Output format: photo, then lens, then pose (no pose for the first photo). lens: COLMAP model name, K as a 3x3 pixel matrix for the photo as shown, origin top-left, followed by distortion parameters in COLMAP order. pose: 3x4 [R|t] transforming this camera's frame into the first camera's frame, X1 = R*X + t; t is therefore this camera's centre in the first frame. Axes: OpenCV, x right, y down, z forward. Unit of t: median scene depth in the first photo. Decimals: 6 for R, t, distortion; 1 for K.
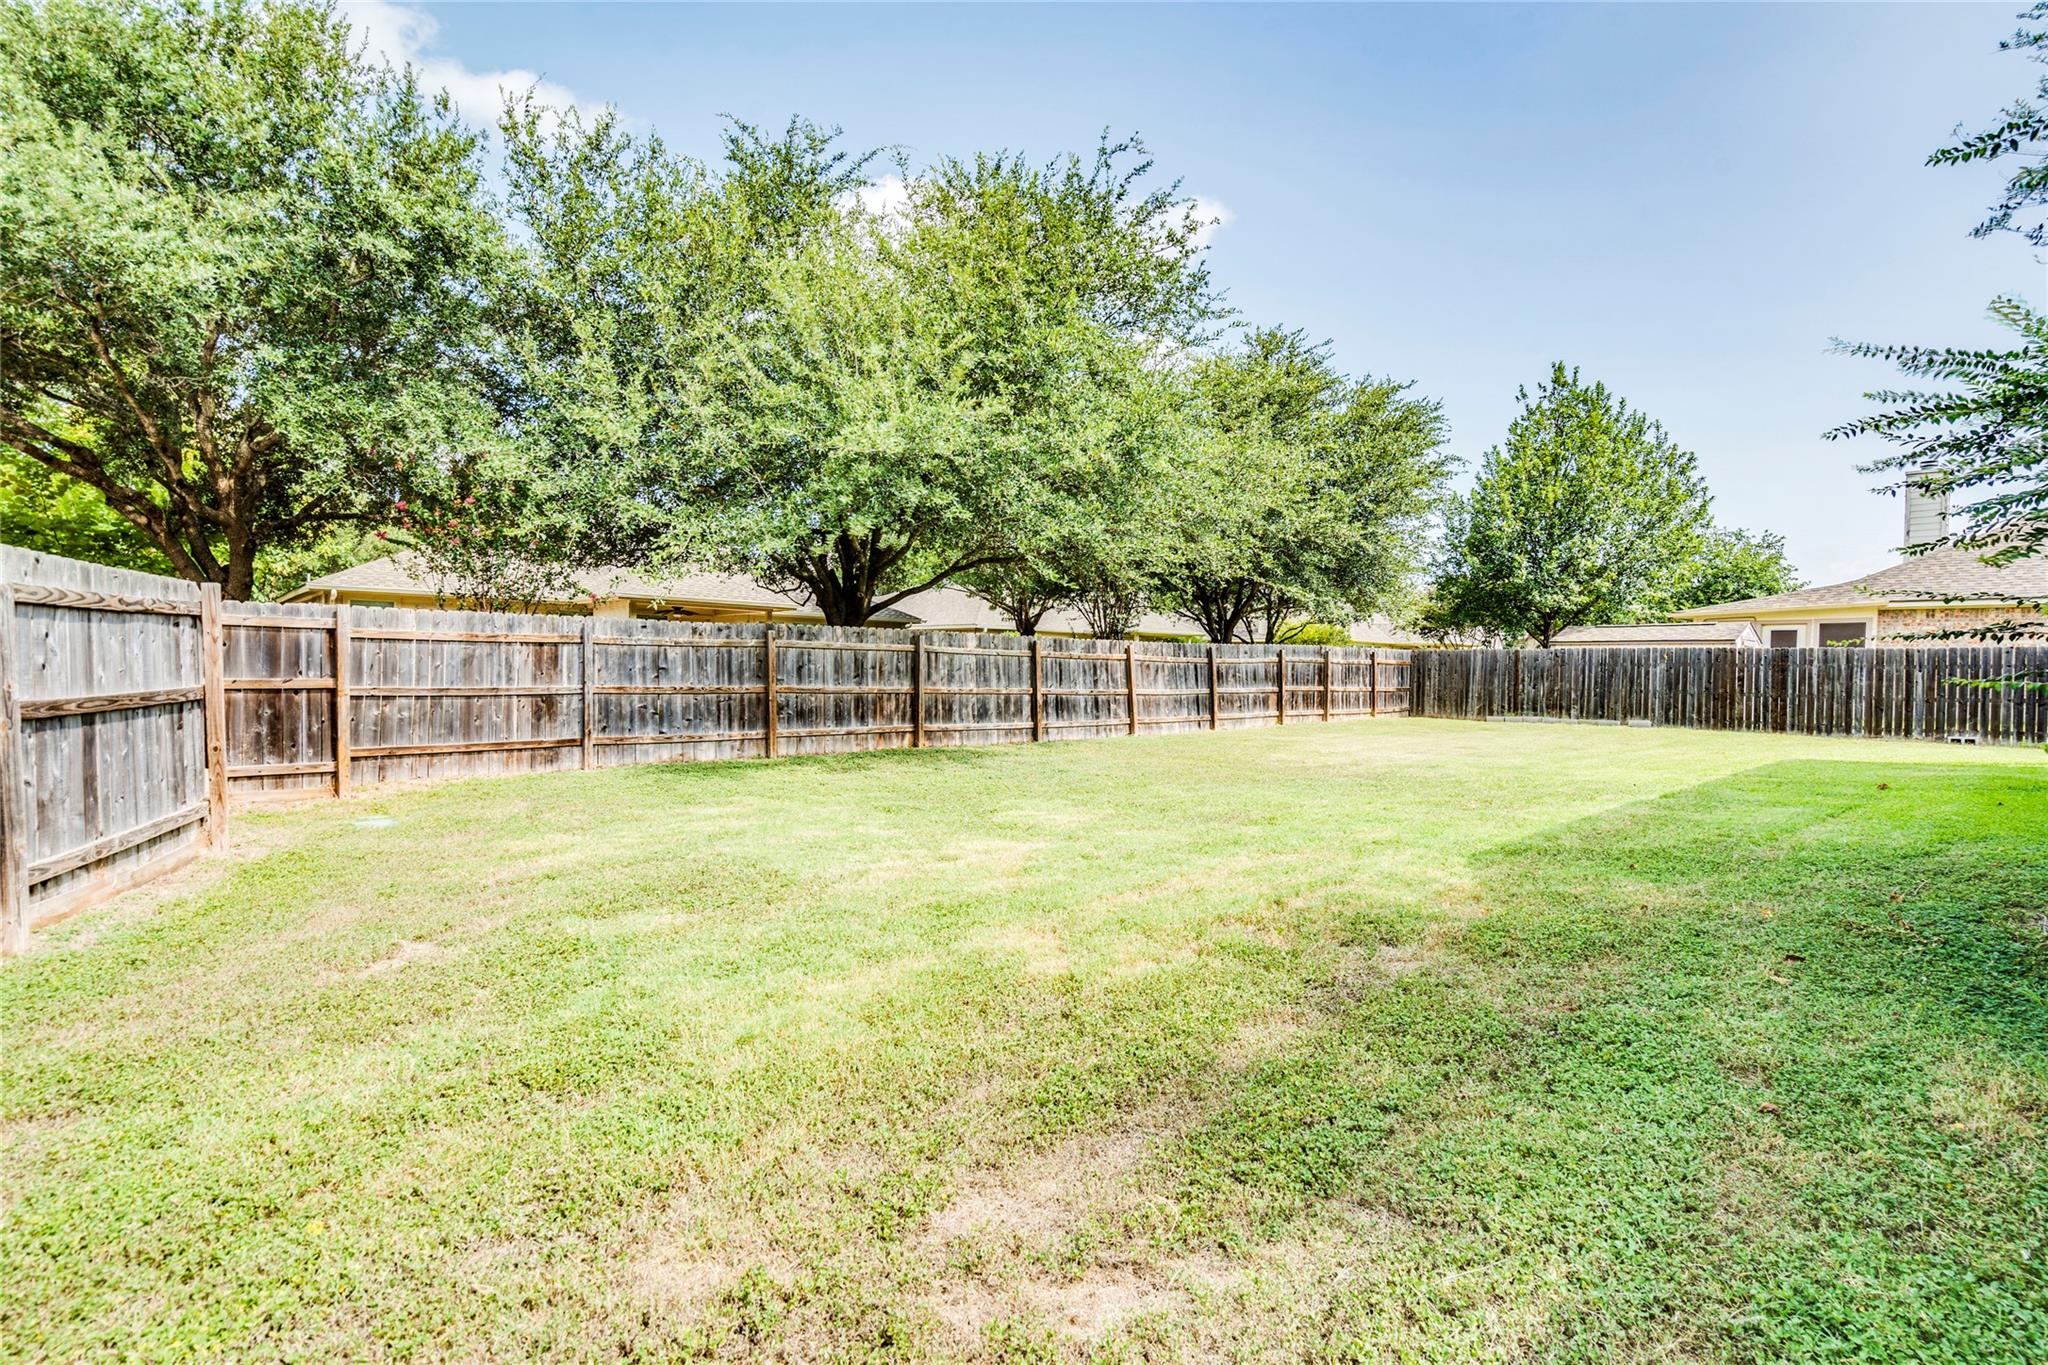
lens RADIAL K [[912.9, 0, 1024.0], [0, 912.9, 682.5], [0, 0, 1]] dist [-0.002481, -0.000278]
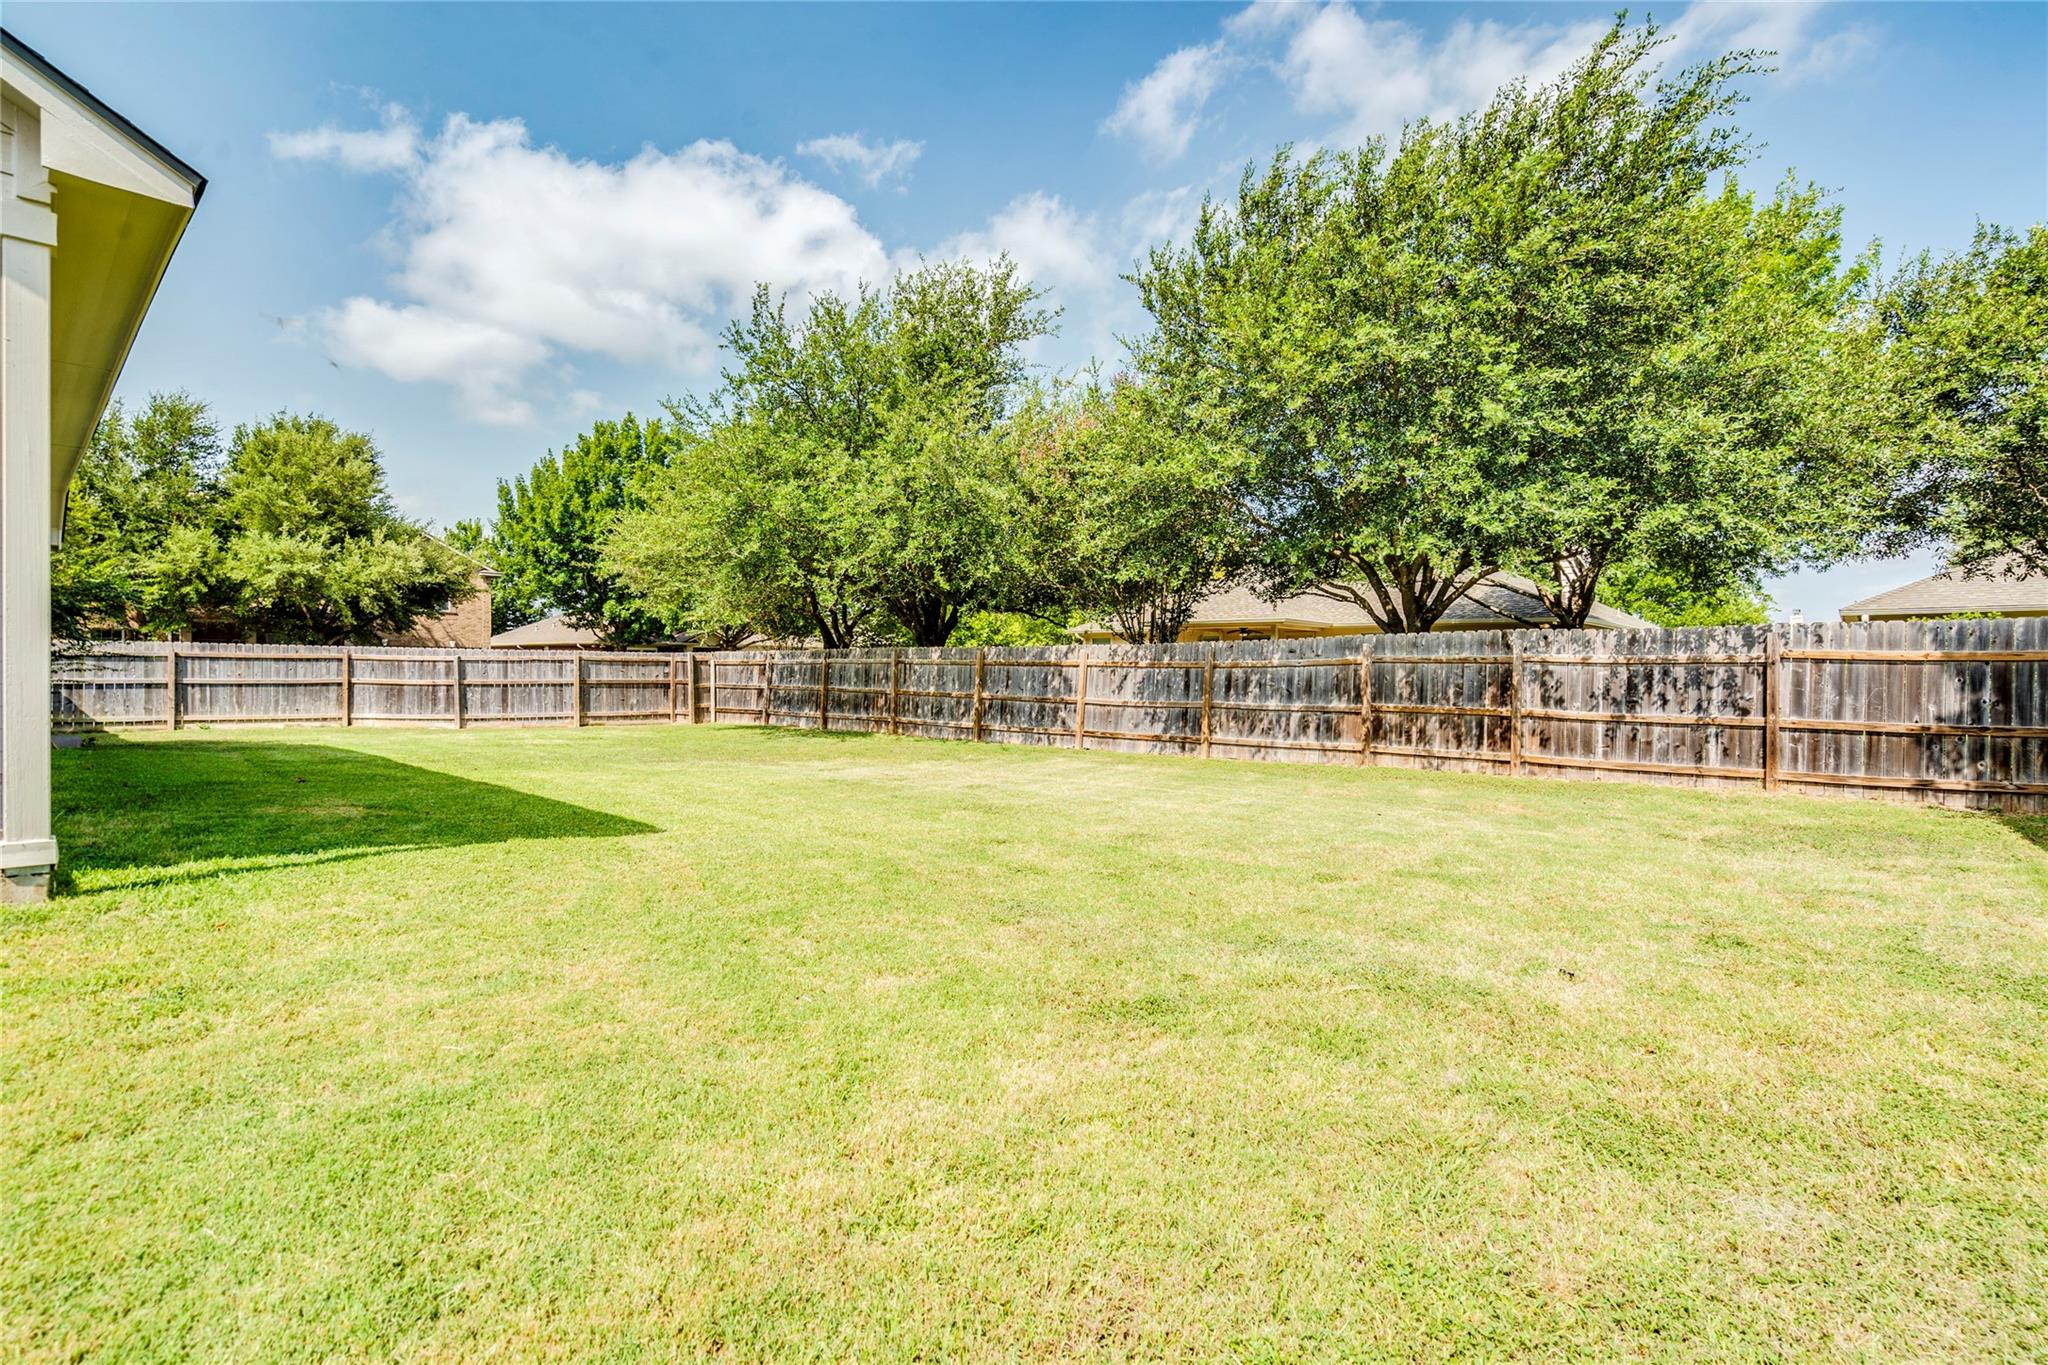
lens RADIAL K [[971.0, 0, 1029.9], [0, 971.0, 685.7], [0, 0, 1]] dist [0.001781, 0.000255]
pose [[0.090214, -0.002663, -0.995919, 0.927373], [-0.025573, 0.999660, -0.004990, 0.002154], [0.995594, 0.025919, 0.090115, 0.750659]]
